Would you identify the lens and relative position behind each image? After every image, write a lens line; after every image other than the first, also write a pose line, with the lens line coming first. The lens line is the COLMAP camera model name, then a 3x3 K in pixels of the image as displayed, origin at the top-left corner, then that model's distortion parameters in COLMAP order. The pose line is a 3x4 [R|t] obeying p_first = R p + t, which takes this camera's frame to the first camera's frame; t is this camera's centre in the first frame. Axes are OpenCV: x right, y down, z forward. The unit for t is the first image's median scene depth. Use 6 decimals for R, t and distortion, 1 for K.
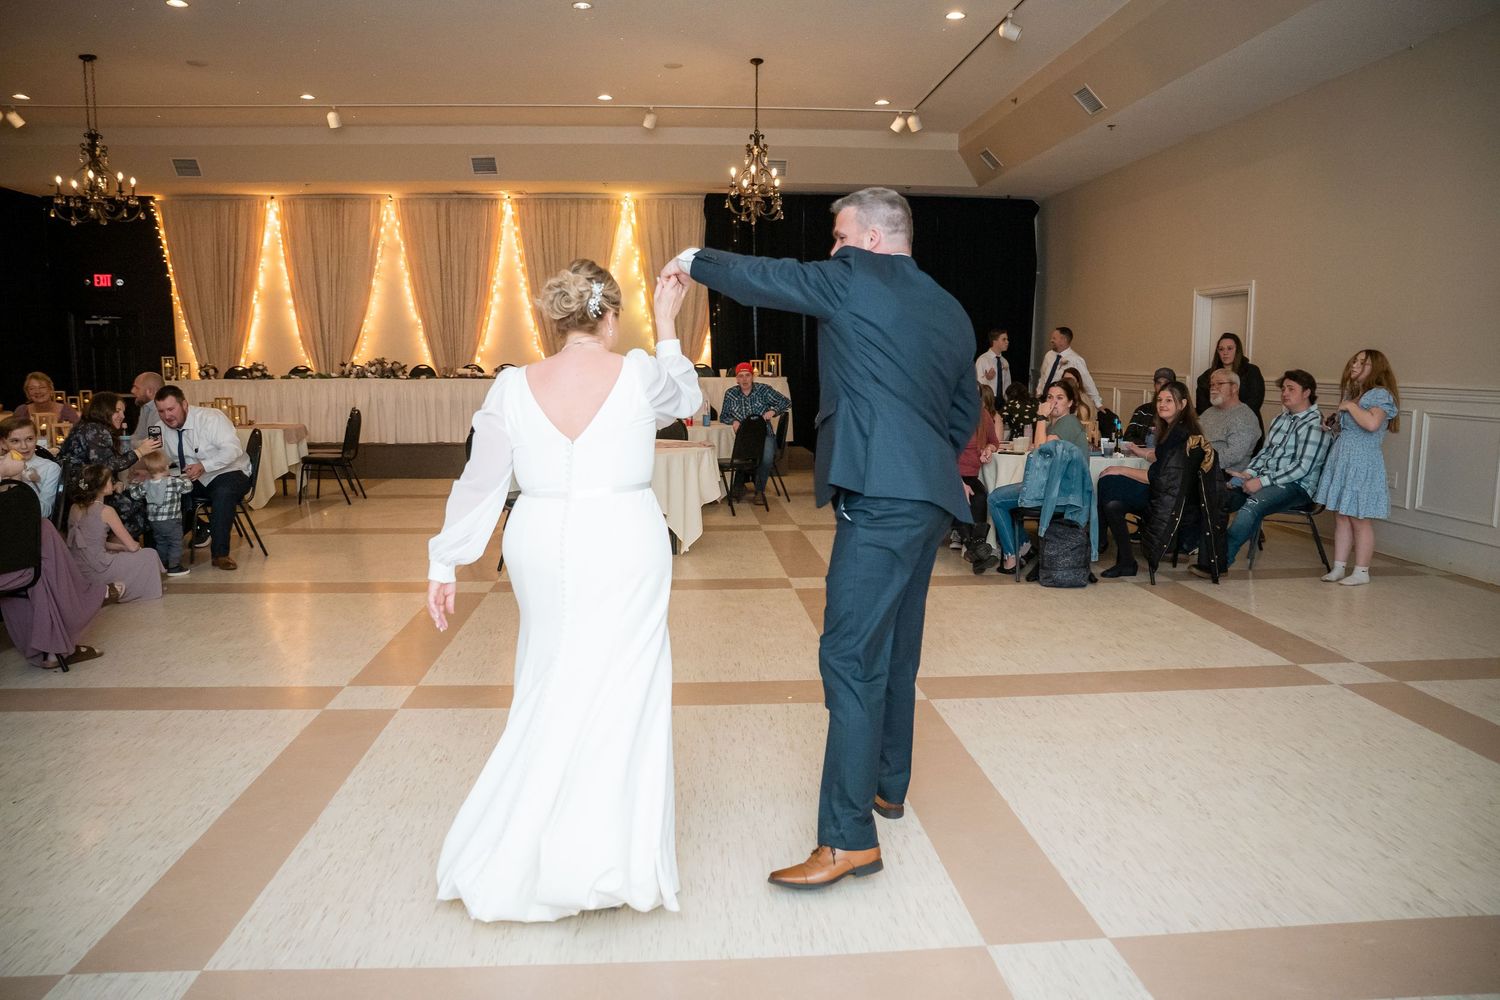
lens RADIAL K [[1053.7, 0, 750.2], [0, 1053.7, 500.7], [0, 0, 1]] dist [-0.132614, 0.091432]
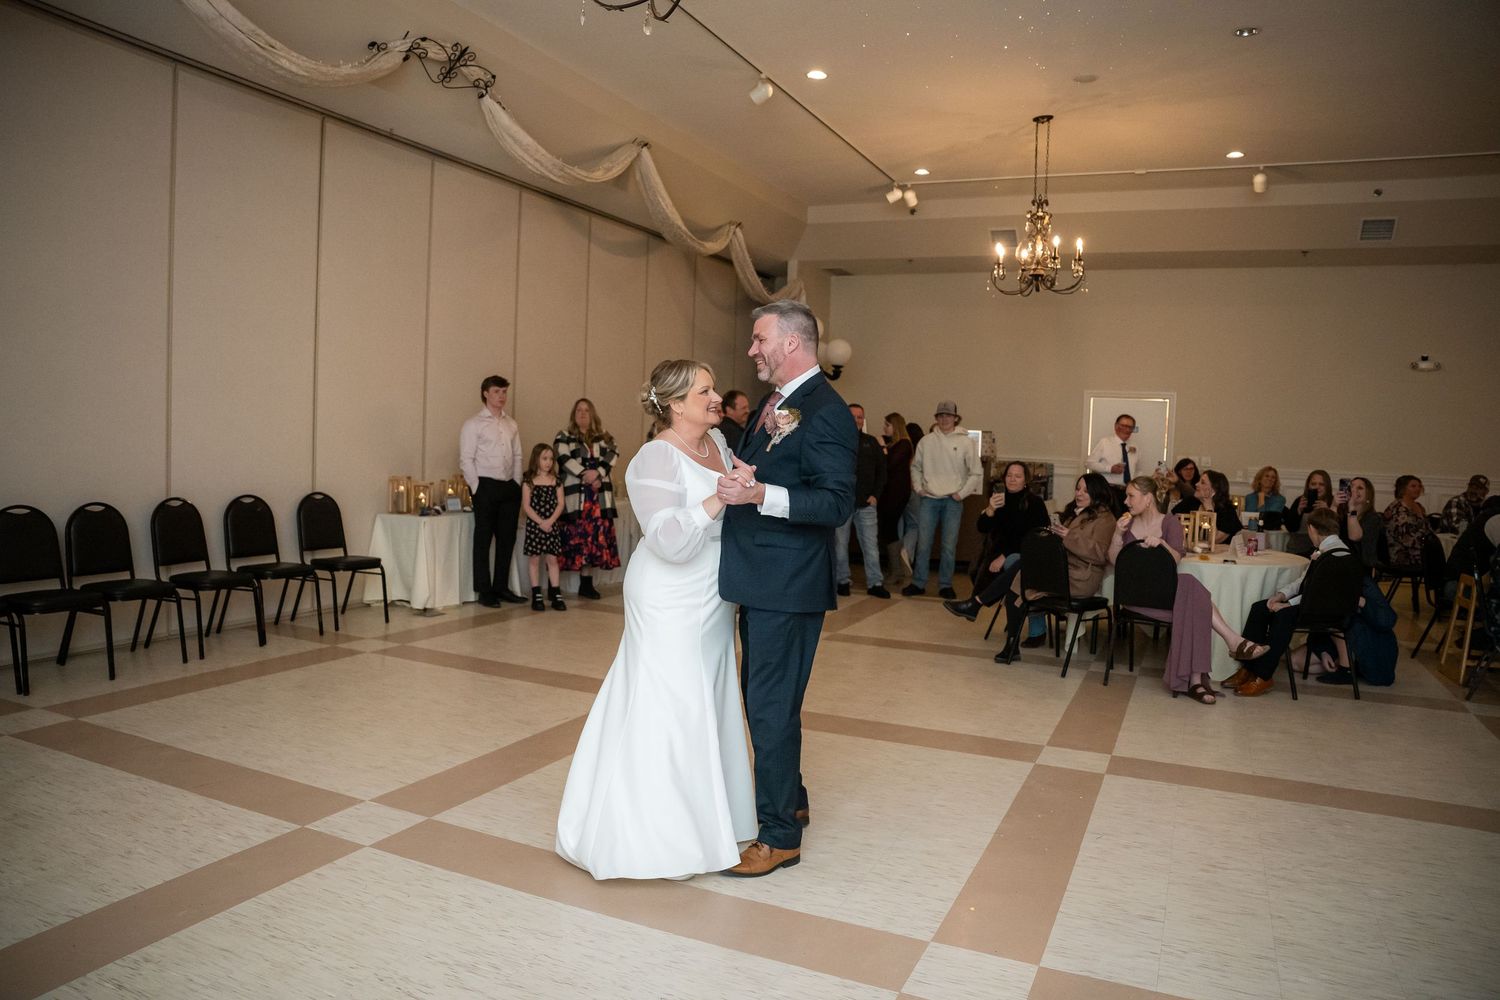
lens RADIAL K [[1029.4, 0, 742.3], [0, 1029.4, 493.0], [0, 0, 1]] dist [-0.134815, 0.087139]
pose [[-0.488984, 0.028777, -0.871818, 0.274048], [-0.155522, 0.980566, 0.119596, -0.059983], [0.858317, 0.194067, -0.475006, 0.429852]]
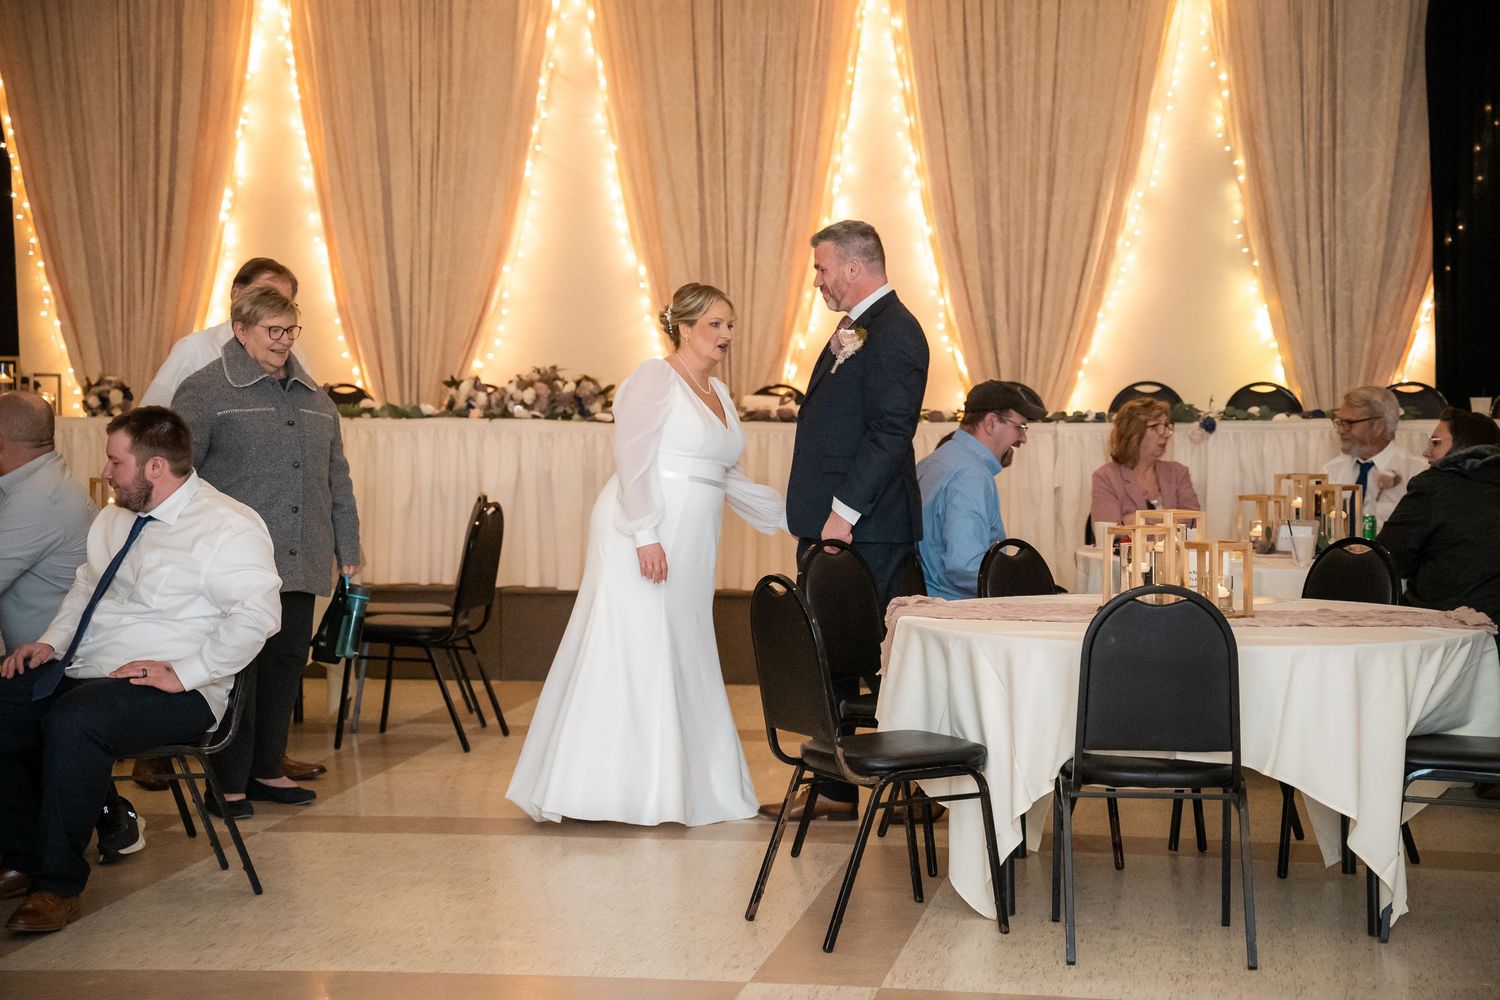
lens RADIAL K [[2817.4, 0, 759.0], [0, 2817.4, 477.2], [0, 0, 1]] dist [0.484227, 0.000000]
pose [[0.969143, 0.005396, -0.246442, -0.021839], [-0.028179, 0.995632, -0.089015, -0.005509], [0.244885, 0.093212, 0.965061, 0.005626]]
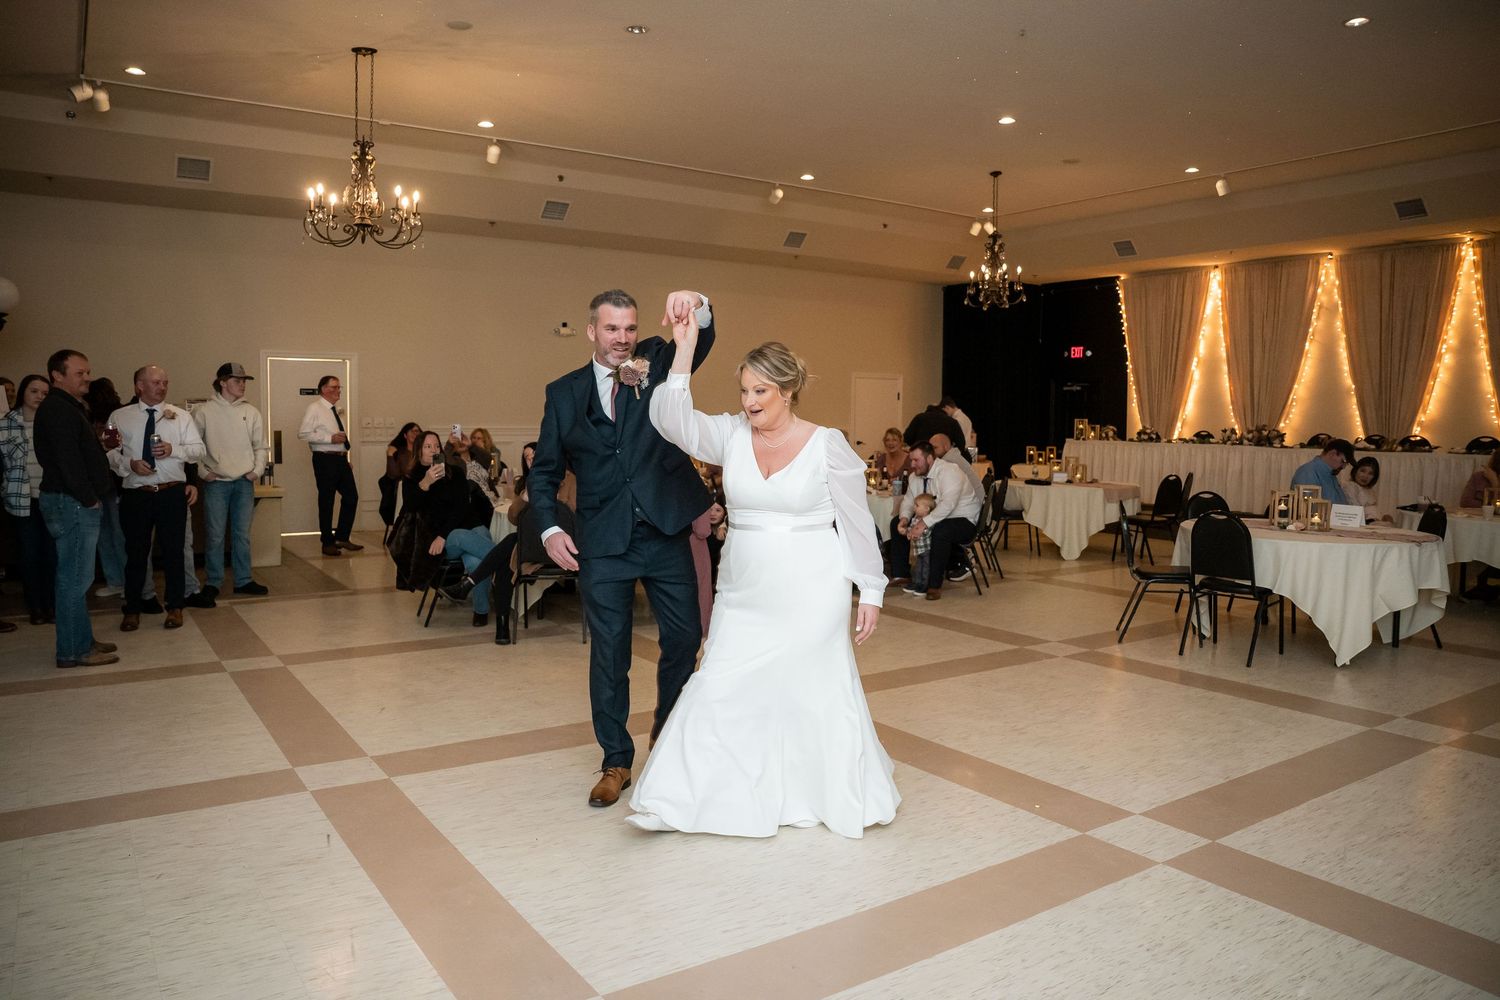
lens RADIAL K [[1053.7, 0, 741.4], [0, 1053.7, 500.9], [0, 0, 1]] dist [-0.132614, 0.091432]
pose [[0.495404, 0.071516, -0.865714, 0.246213], [-0.125699, 0.992018, 0.010019, -0.017345], [0.859520, 0.103856, 0.500439, 0.120944]]
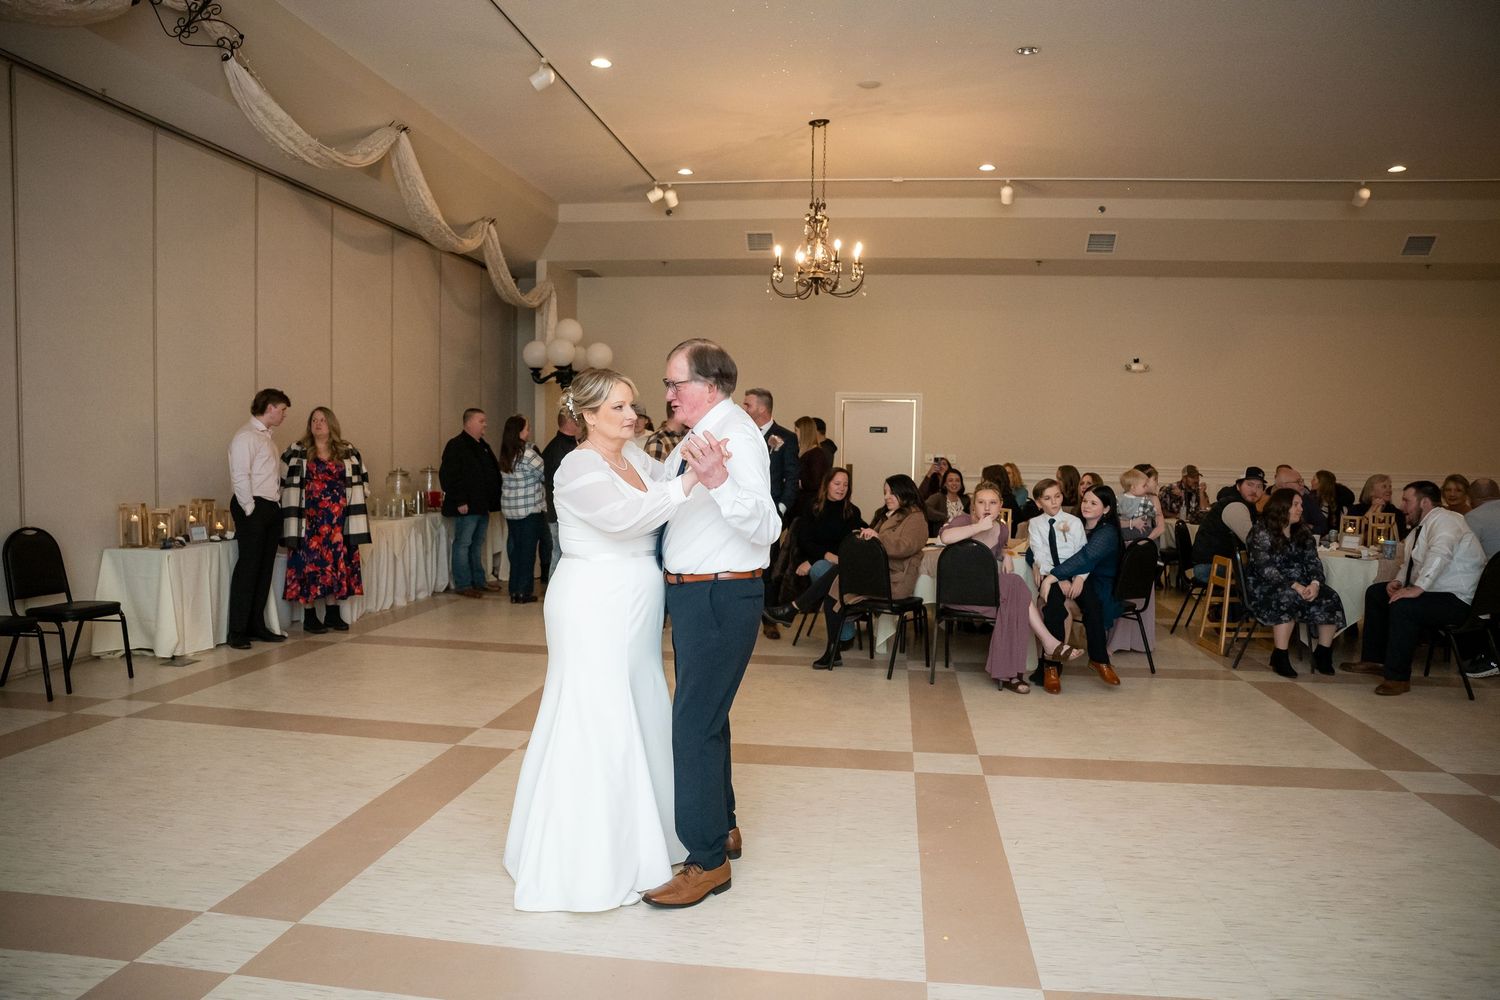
lens RADIAL K [[1029.4, 0, 750.8], [0, 1029.4, 509.5], [0, 0, 1]] dist [-0.134815, 0.087139]
pose [[-0.211375, 0.053262, -0.975953, 0.268815], [-0.147842, 0.985283, 0.085791, -0.051298], [0.966159, 0.162421, -0.200390, 0.362609]]
